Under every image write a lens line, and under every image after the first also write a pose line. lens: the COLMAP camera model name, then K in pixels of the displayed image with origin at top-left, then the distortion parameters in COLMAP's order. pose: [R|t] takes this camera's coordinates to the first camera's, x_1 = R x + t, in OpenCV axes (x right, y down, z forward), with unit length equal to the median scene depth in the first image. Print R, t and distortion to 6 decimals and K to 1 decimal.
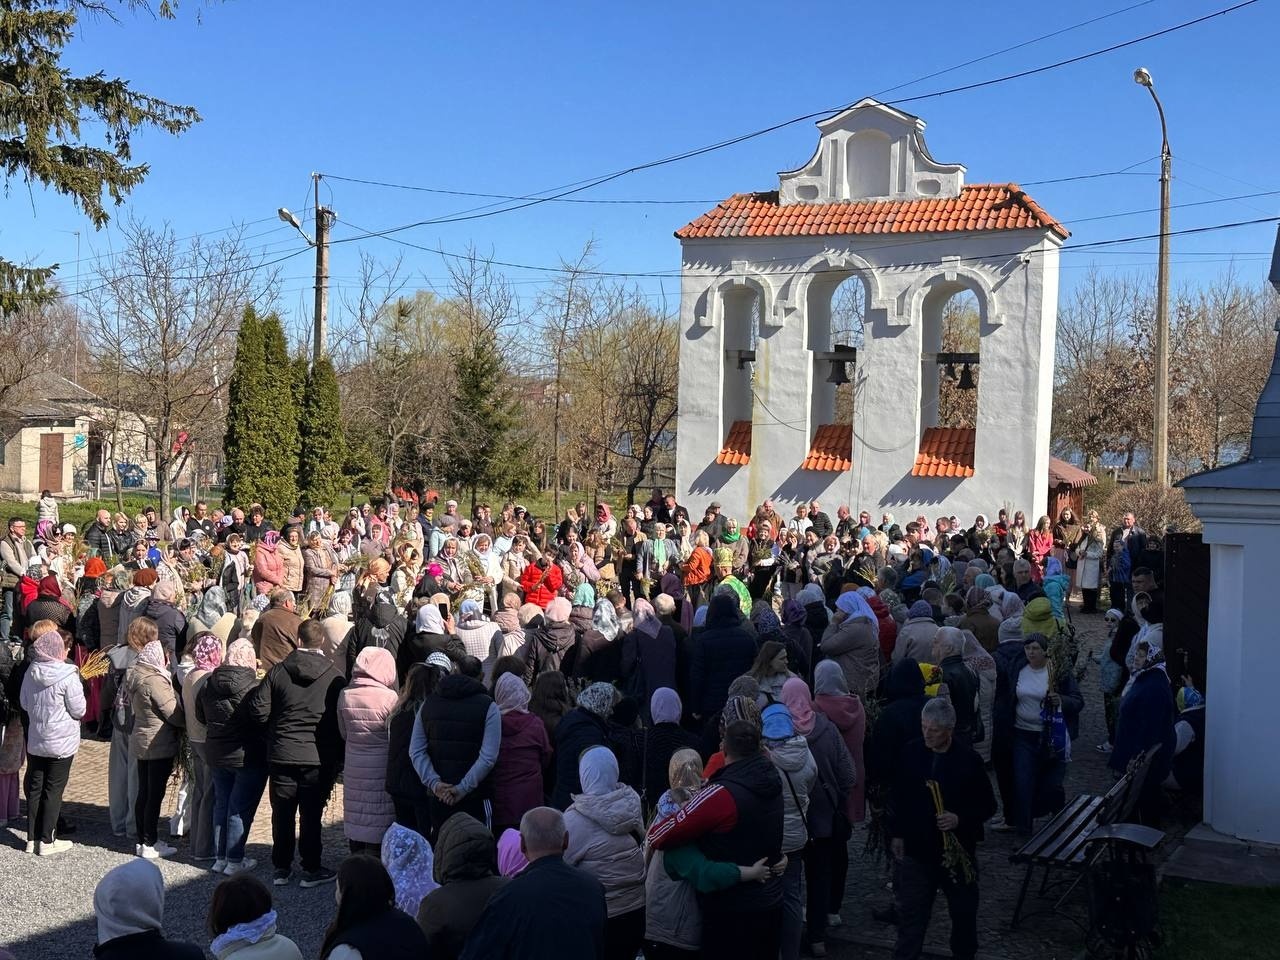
lens RADIAL K [[1755.5, 0, 640.0], [0, 1755.5, 480.0], [0, 0, 1]] dist [0.170363, -0.460698]
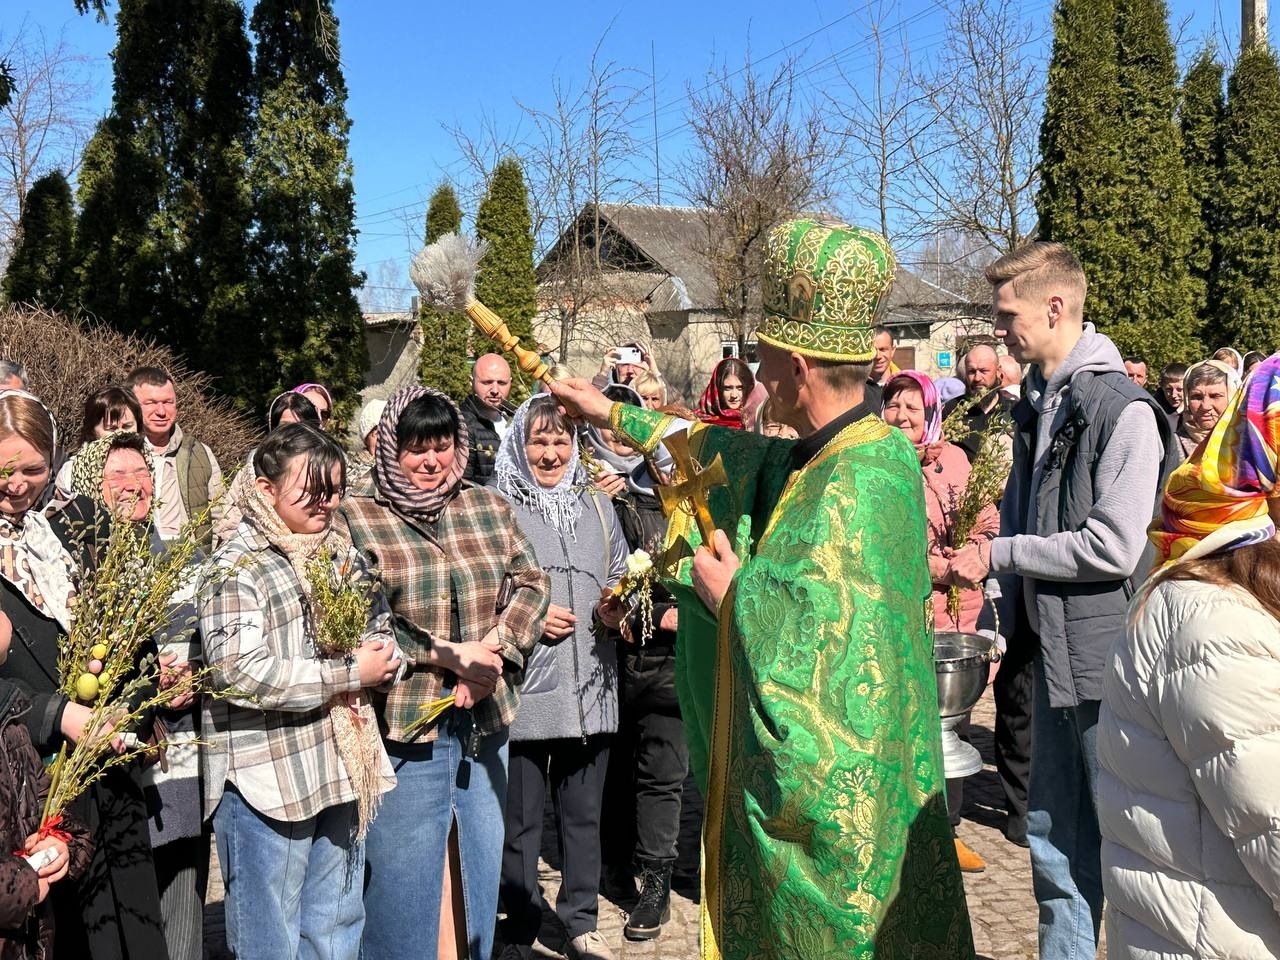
lens RADIAL K [[1755.5, 0, 640.0], [0, 1755.5, 480.0], [0, 0, 1]] dist [0.170363, -0.460698]
pose [[0.859390, -0.031002, -0.510381, -0.088436], [0.042584, 0.999032, 0.011019, 0.027237], [0.509545, -0.031204, 0.859878, 0.541710]]
